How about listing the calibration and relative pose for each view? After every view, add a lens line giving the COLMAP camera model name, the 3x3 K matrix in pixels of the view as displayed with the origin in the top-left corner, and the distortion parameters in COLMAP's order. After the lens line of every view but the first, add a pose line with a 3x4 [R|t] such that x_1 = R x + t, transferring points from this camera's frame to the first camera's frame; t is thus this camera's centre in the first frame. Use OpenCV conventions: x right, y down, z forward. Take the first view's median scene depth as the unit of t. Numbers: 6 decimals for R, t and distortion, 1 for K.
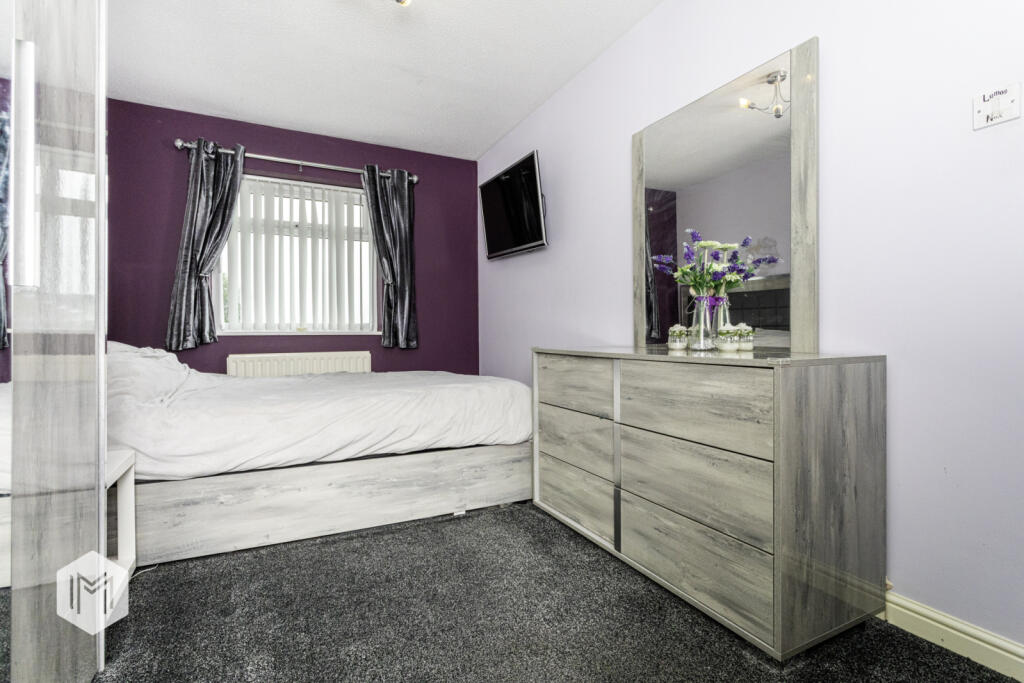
lens RADIAL K [[479.5, 0, 512.0], [0, 479.5, 341.5], [0, 0, 1]] dist [-0.004000, -0.000397]
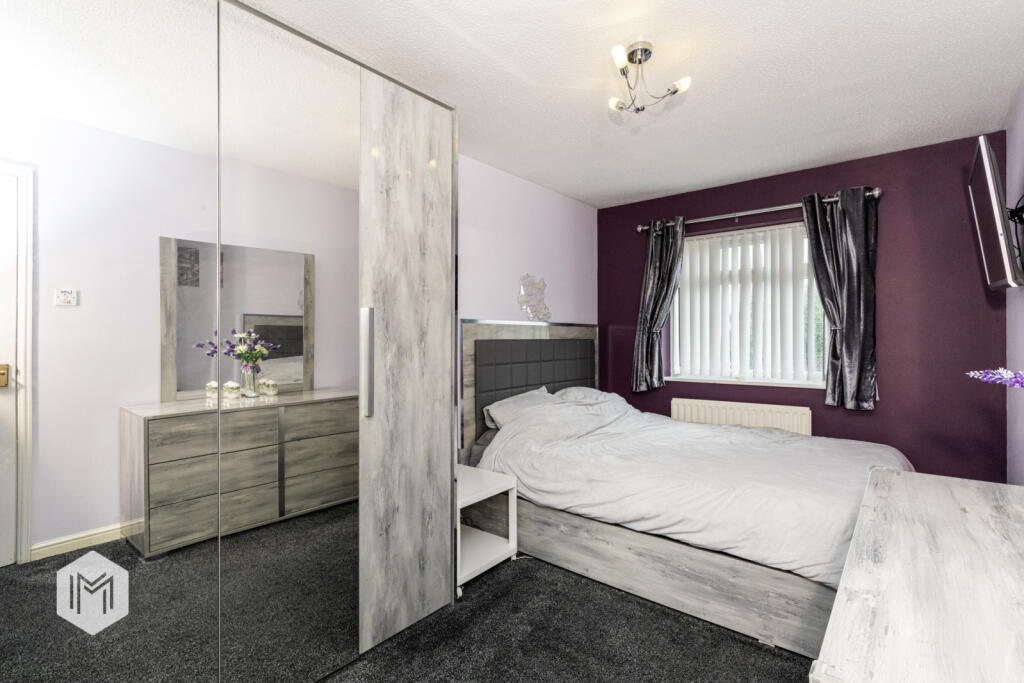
lens RADIAL K [[479.5, 0, 512.0], [0, 479.5, 341.5], [0, 0, 1]] dist [-0.004000, -0.000397]
pose [[0.401918, 0.009873, -0.915623, 0.331003], [-0.005334, 0.999950, 0.008440, -0.122239], [0.915660, 0.001492, 0.401950, 0.177121]]
